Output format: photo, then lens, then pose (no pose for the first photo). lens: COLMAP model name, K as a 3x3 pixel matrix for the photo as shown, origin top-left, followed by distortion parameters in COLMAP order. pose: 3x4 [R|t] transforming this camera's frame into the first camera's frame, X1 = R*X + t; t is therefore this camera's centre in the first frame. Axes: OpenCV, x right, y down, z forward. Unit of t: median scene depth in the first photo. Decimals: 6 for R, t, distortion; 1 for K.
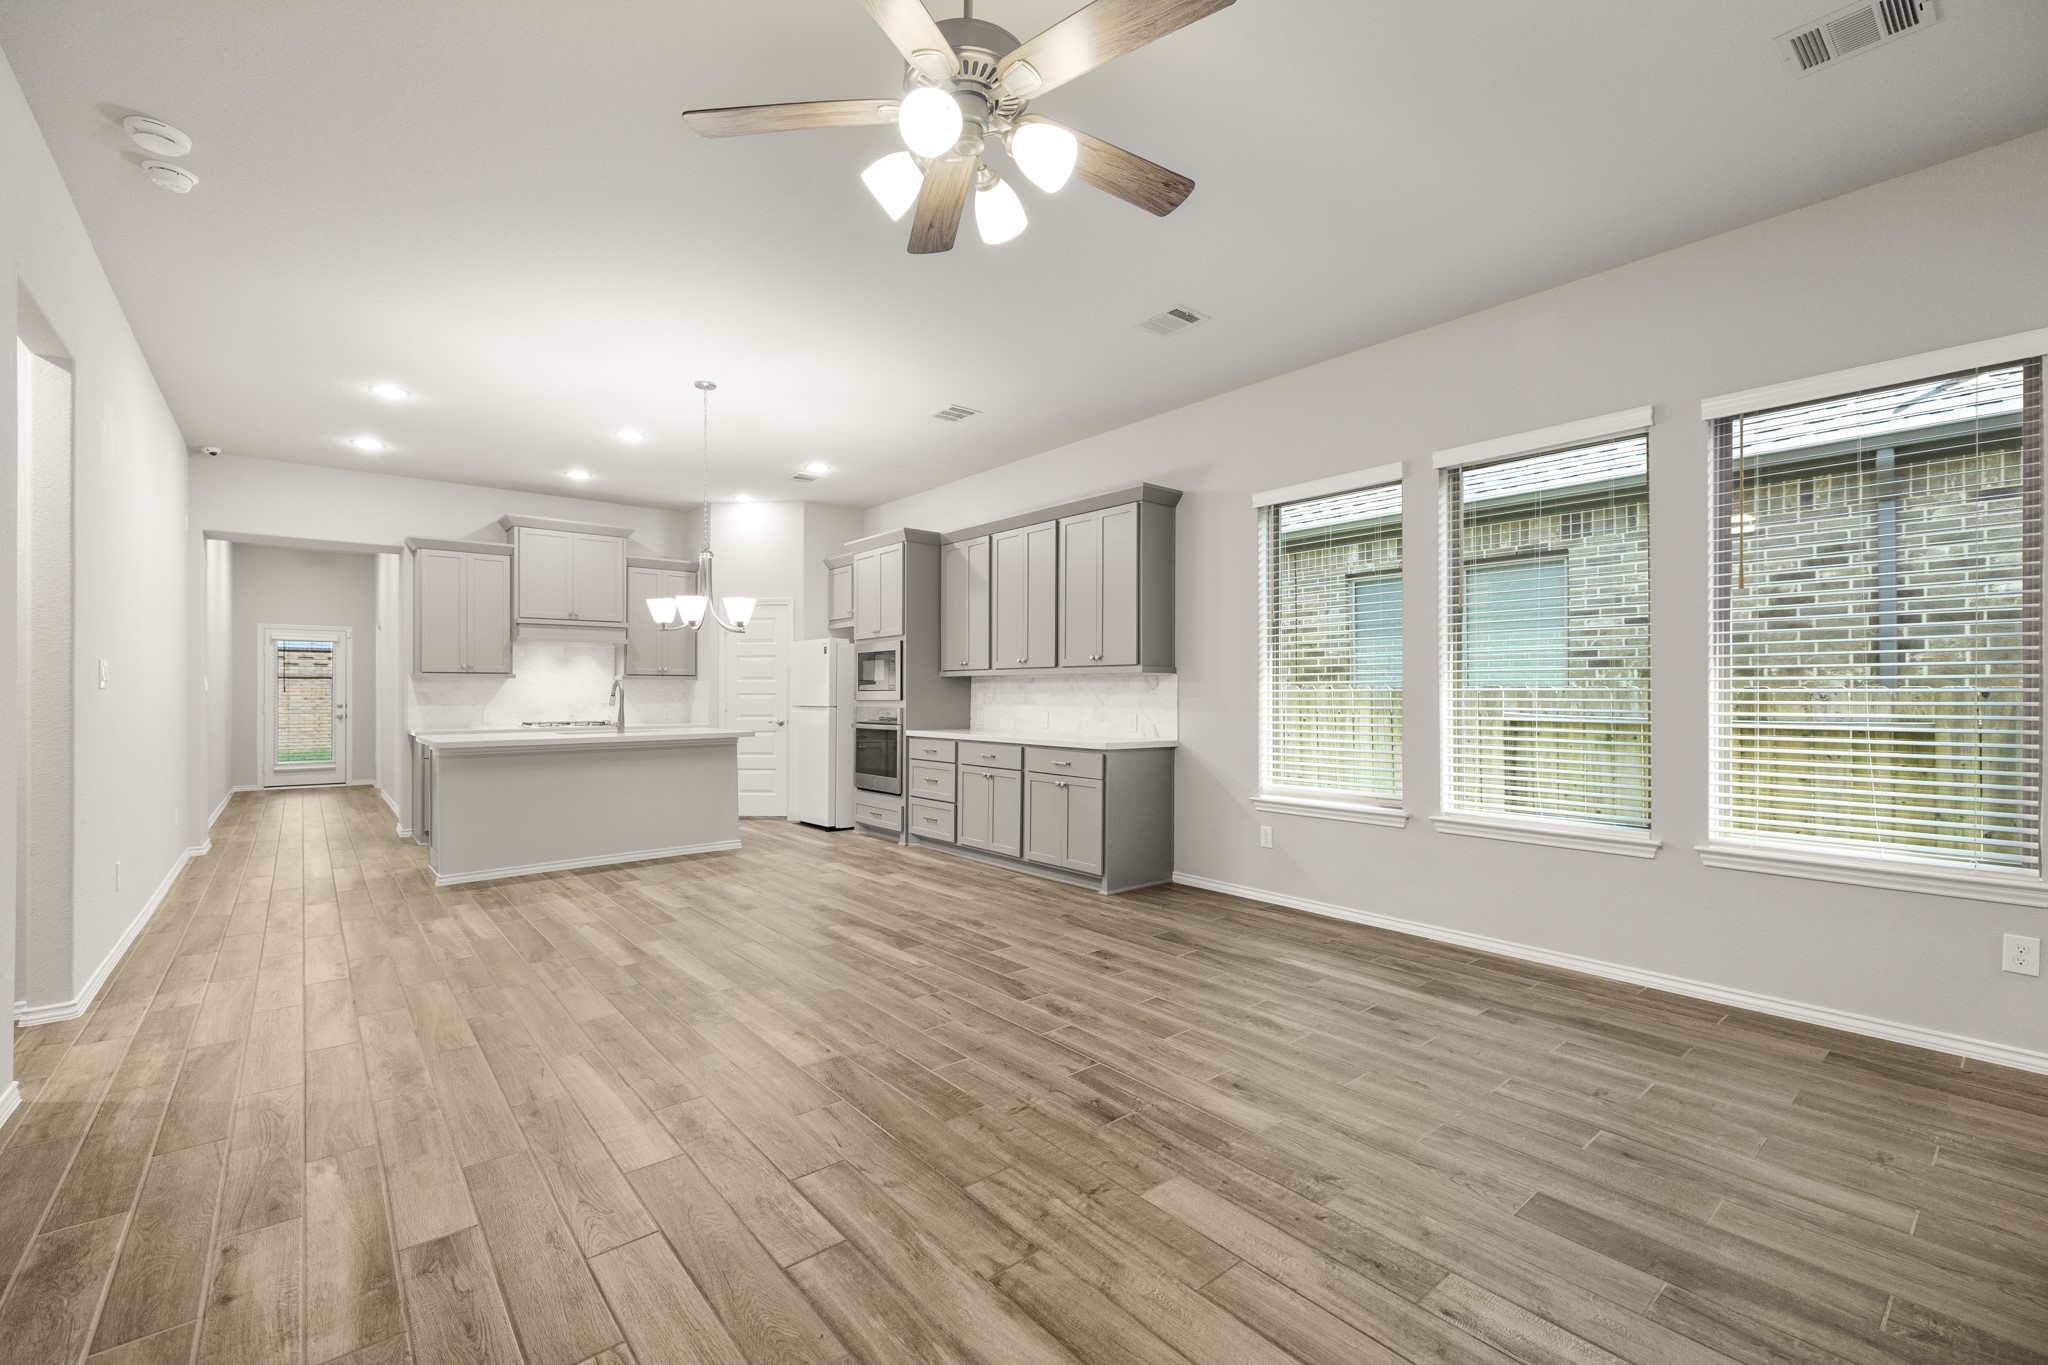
lens RADIAL K [[868.1, 0, 1032.0], [0, 868.1, 692.1], [0, 0, 1]] dist [0.000734, 0.000147]
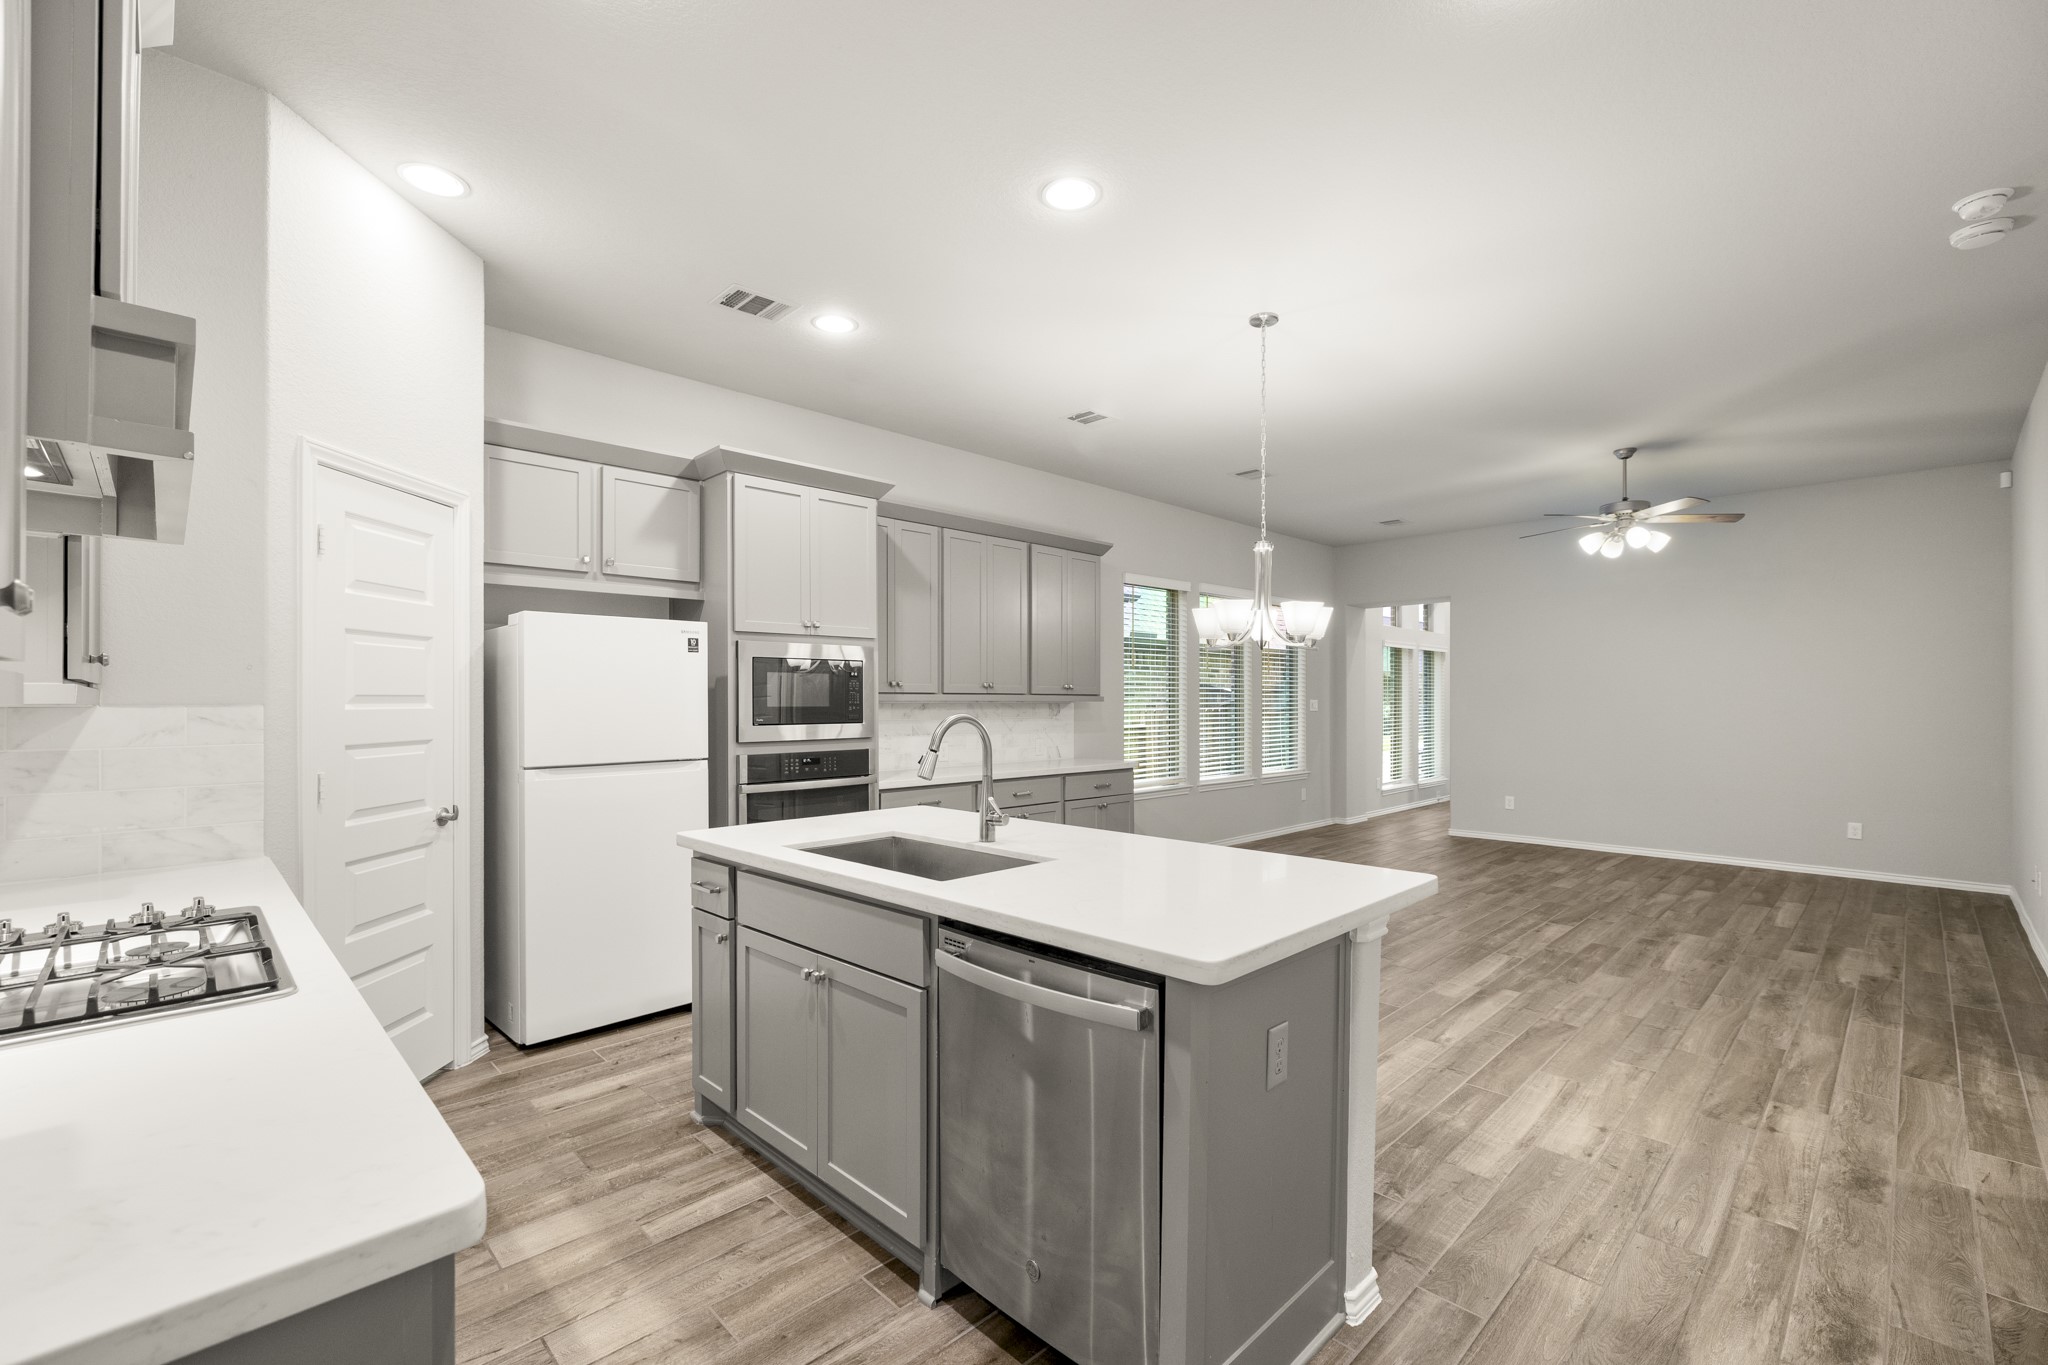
lens RADIAL K [[868.0, 0, 1030.5], [0, 868.0, 695.2], [0, 0, 1]] dist [0.000546, -0.000061]
pose [[-0.076894, 0.005708, 0.997023, -1.739714], [-0.001697, 0.999981, -0.005856, -0.040242], [-0.997038, -0.002142, -0.076883, 1.977001]]
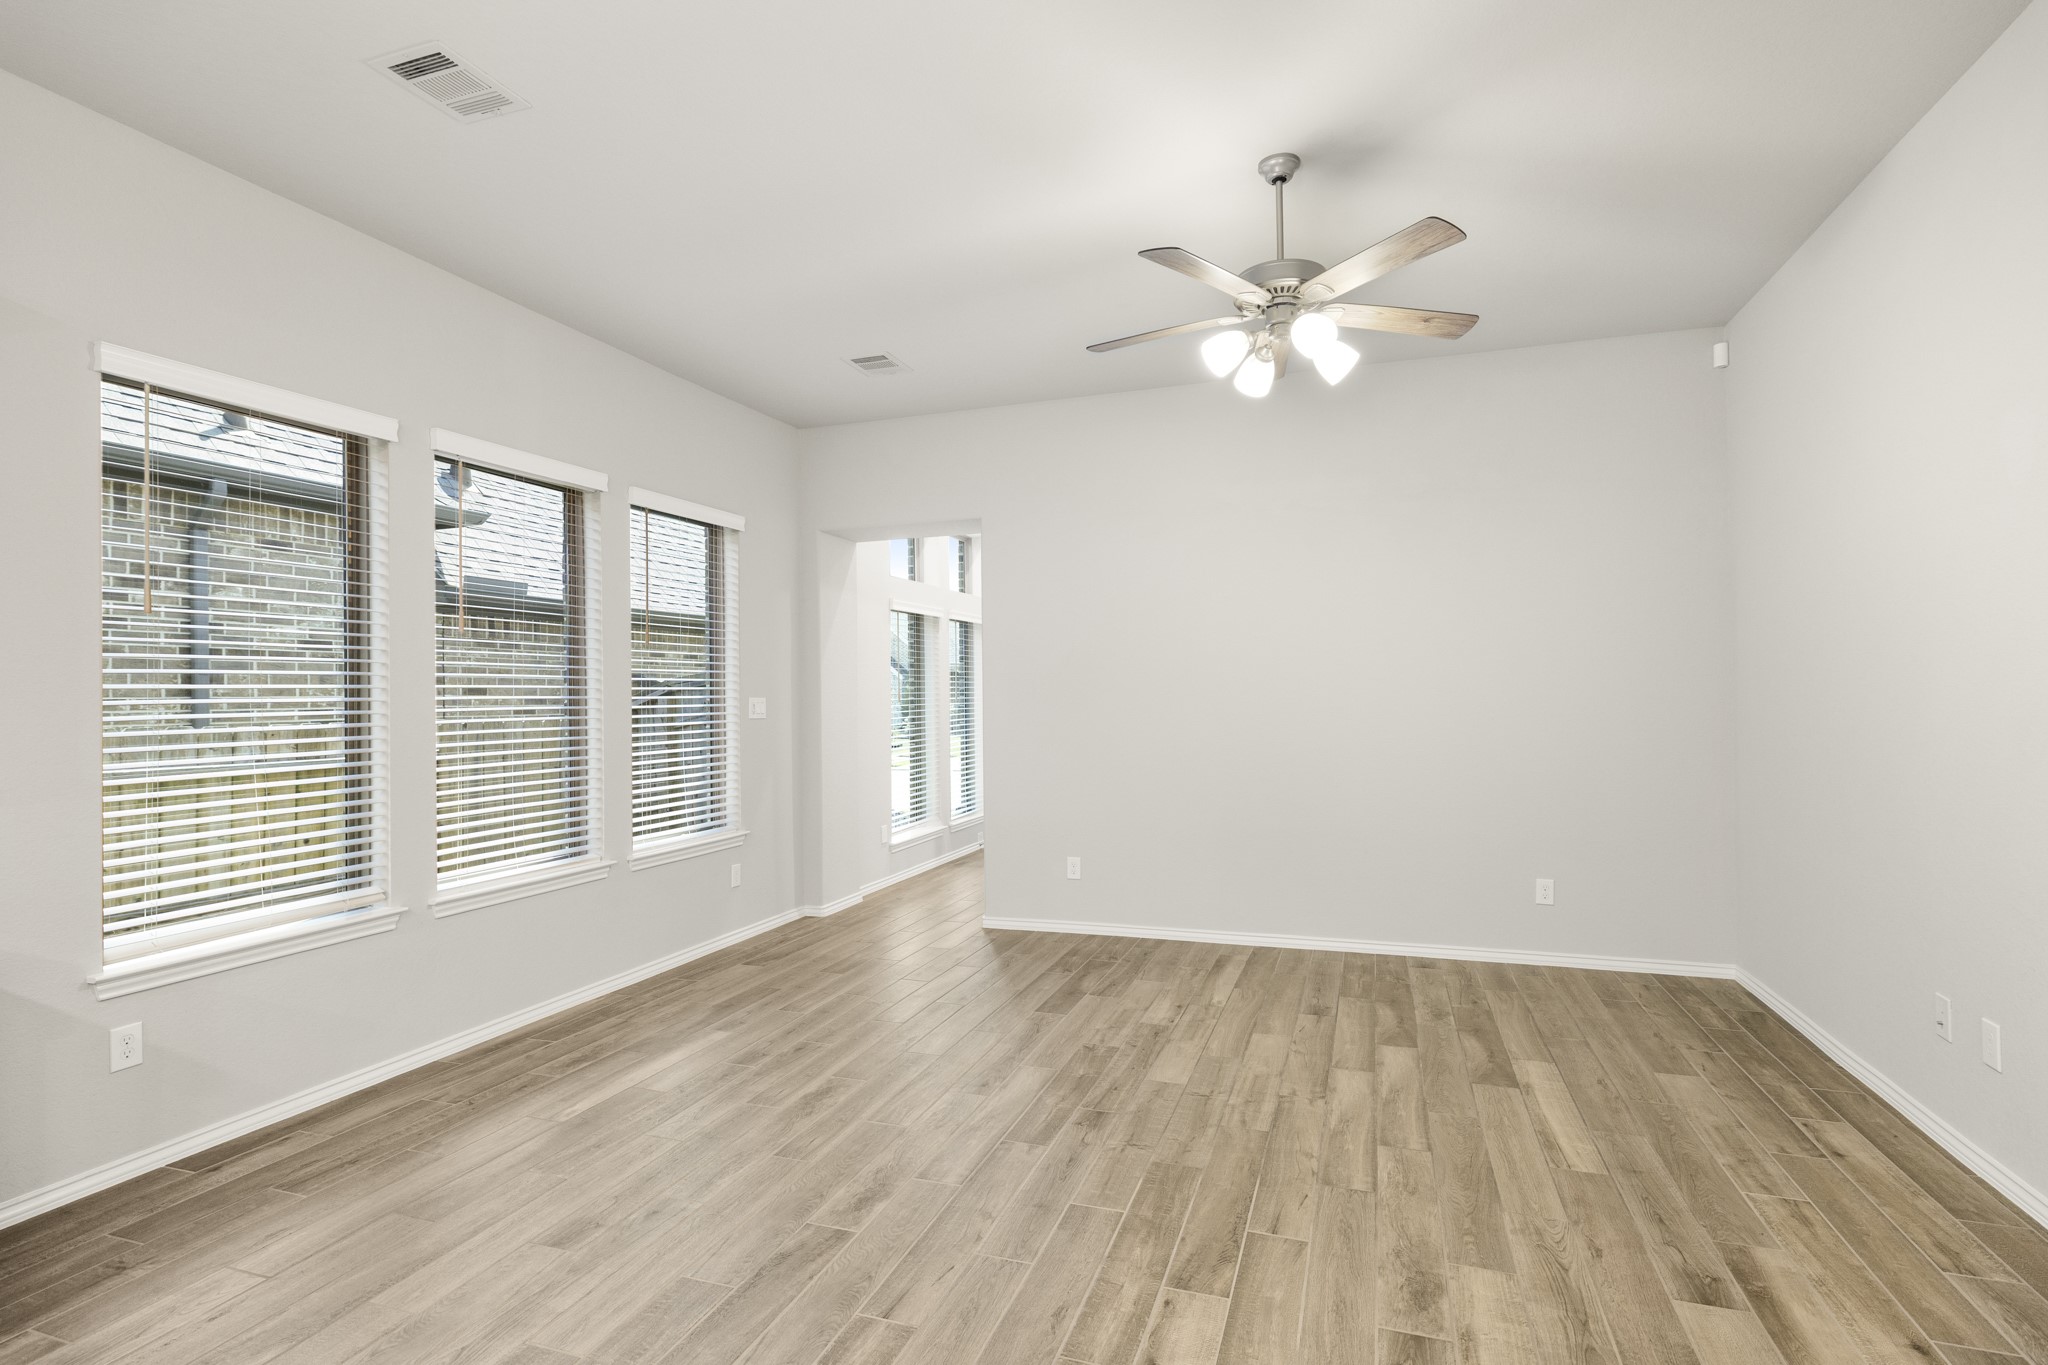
lens RADIAL K [[996.4, 0, 1024.0], [0, 996.4, 682.5], [0, 0, 1]] dist [-0.005032, 0.000471]
pose [[-0.508074, 0.018152, 0.861122, -0.750929], [0.011899, 0.999830, -0.014055, -0.040539], [-0.861231, 0.003105, -0.508203, 1.327040]]
